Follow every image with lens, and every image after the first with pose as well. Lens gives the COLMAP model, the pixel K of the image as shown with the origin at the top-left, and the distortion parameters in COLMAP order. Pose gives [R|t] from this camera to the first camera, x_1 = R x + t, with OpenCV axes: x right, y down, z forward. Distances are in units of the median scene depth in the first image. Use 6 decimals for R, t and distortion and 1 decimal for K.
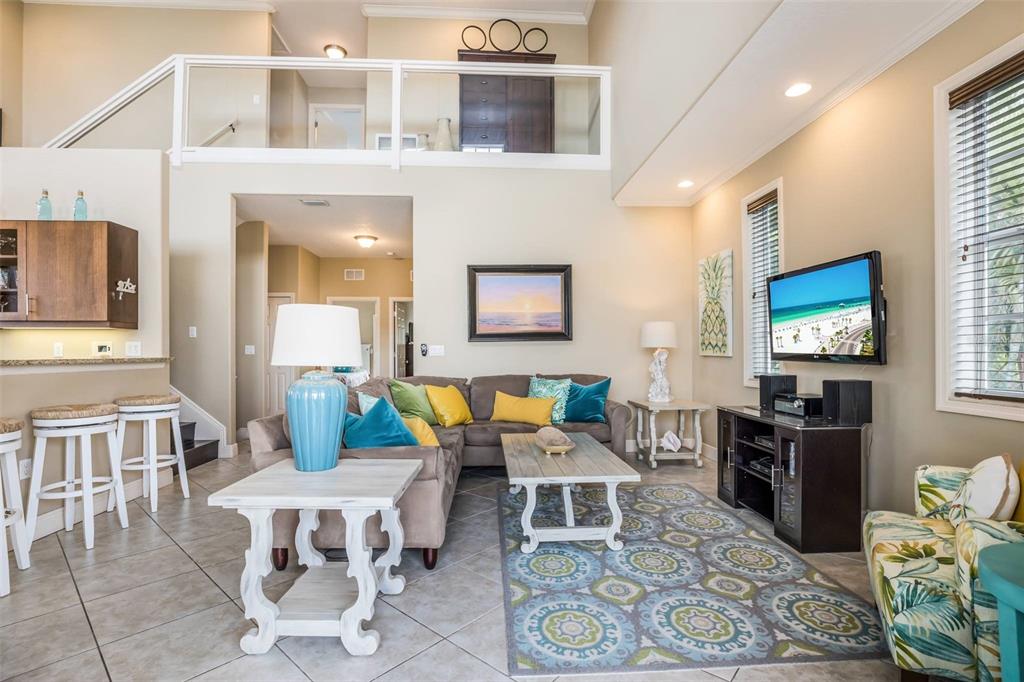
lens RADIAL K [[478.8, 0, 524.9], [0, 478.8, 352.9], [0, 0, 1]] dist [-0.030041, 0.005653]
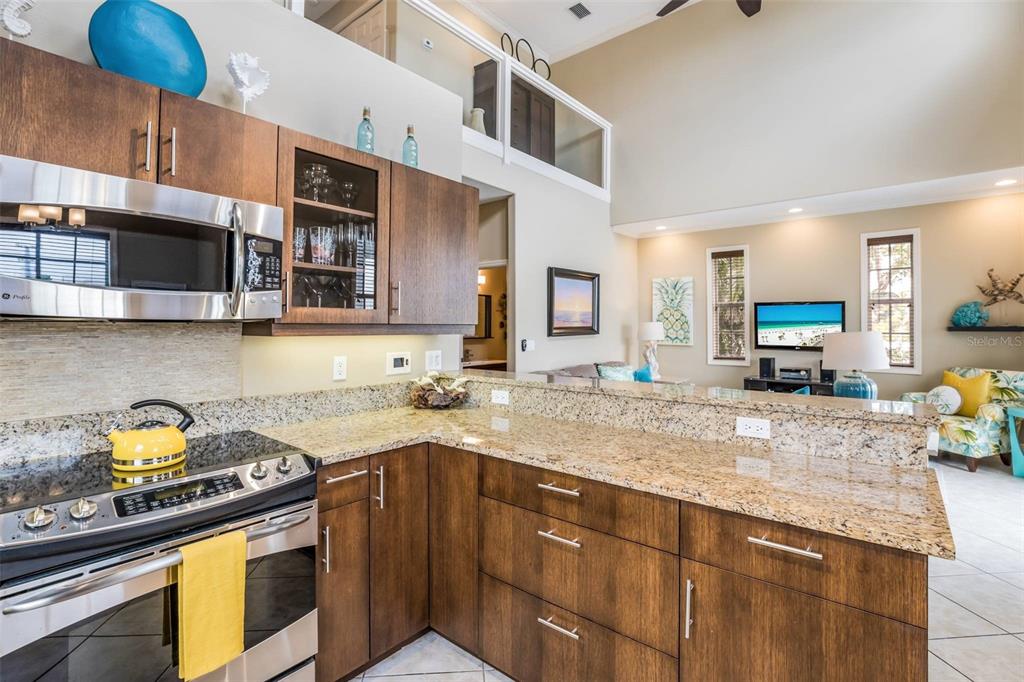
lens RADIAL K [[478.8, 0, 509.4], [0, 478.8, 318.0], [0, 0, 1]] dist [-0.030041, 0.005653]
pose [[0.686845, 0.015810, 0.726632, -1.350988], [-0.001773, 0.999797, -0.020077, -0.061788], [-0.726802, 0.012502, 0.686734, 0.436461]]
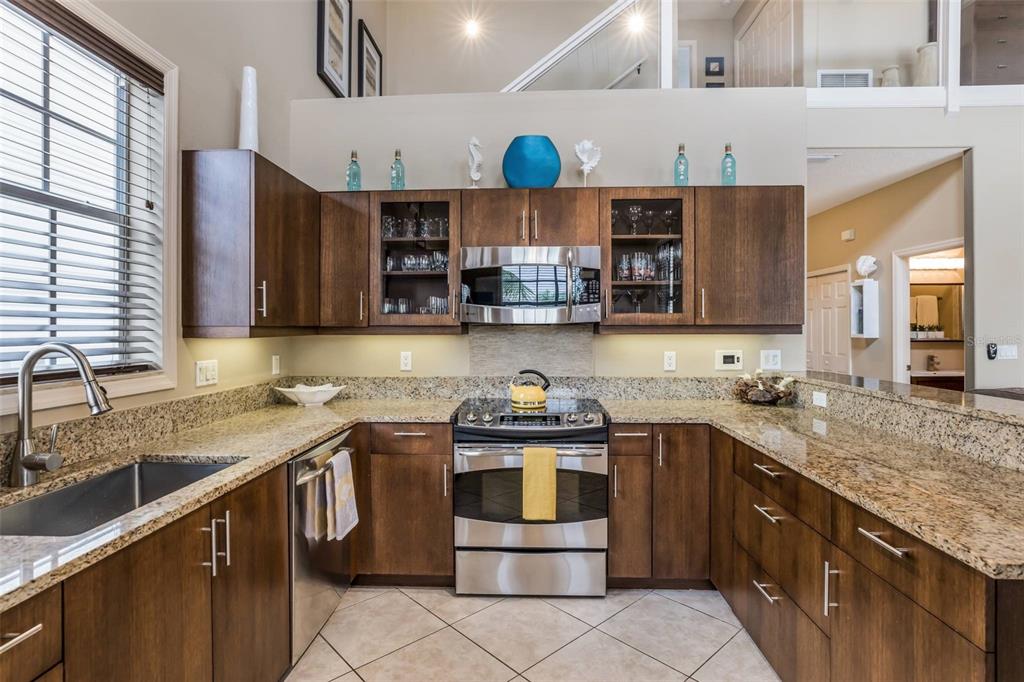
lens RADIAL K [[526.1, 0, 511.3], [0, 526.1, 330.4], [0, 0, 1]] dist [-0.014641, 0.000495]
pose [[0.994745, -0.001359, -0.102372, -1.212672], [0.001842, 0.999988, 0.004623, -0.062032], [0.102364, -0.004787, 0.994735, 0.150241]]
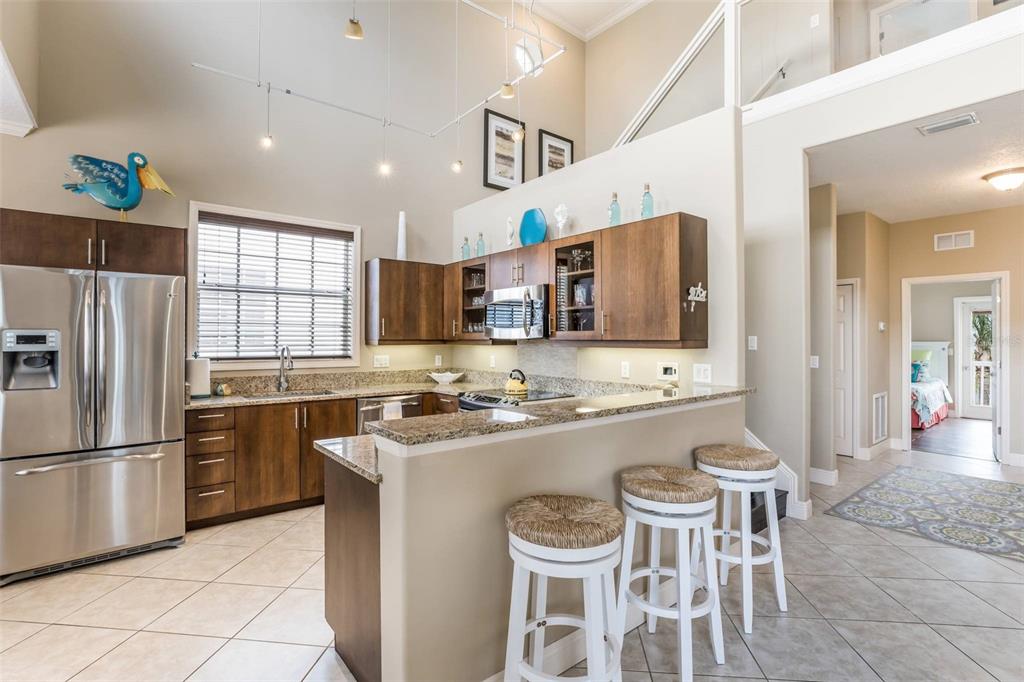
lens RADIAL K [[478.8, 0, 514.3], [0, 478.8, 338.6], [0, 0, 1]] dist [-0.030041, 0.005653]
pose [[0.579504, 0.001363, -0.814968, -0.392234], [0.000181, 0.999998, 0.001801, -0.070412], [0.814970, -0.001191, 0.579503, 0.308298]]
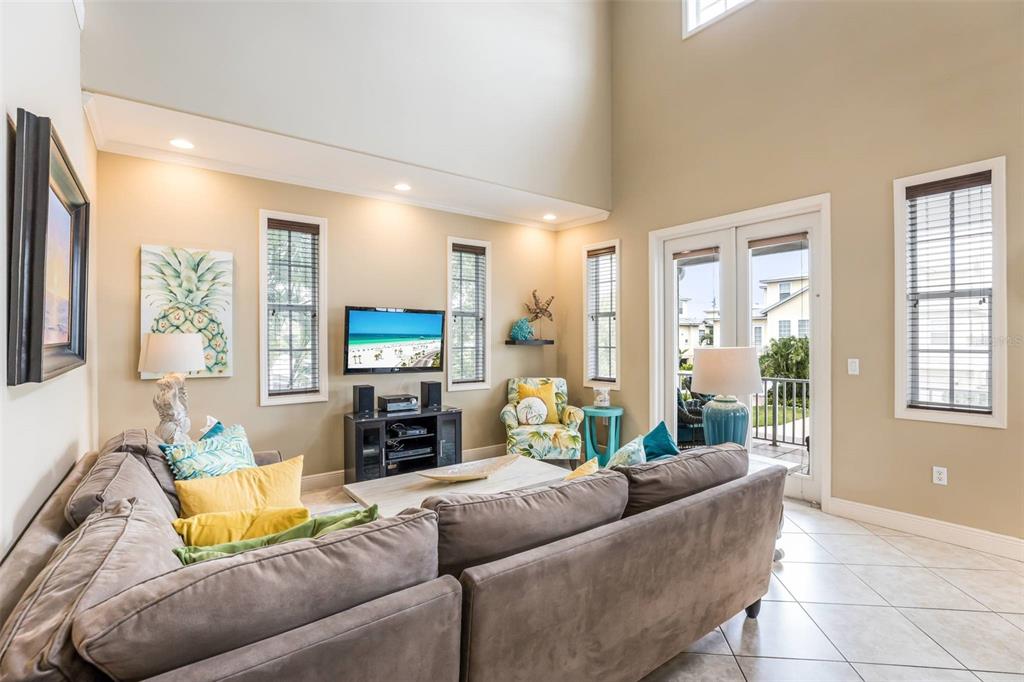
lens RADIAL K [[478.8, 0, 523.3], [0, 478.8, 338.5], [0, 0, 1]] dist [-0.030041, 0.005653]
pose [[-0.551011, 0.008129, 0.834458, -0.710280], [0.006442, 0.999964, -0.005488, -0.064935], [-0.834473, 0.002351, -0.551044, 1.246248]]
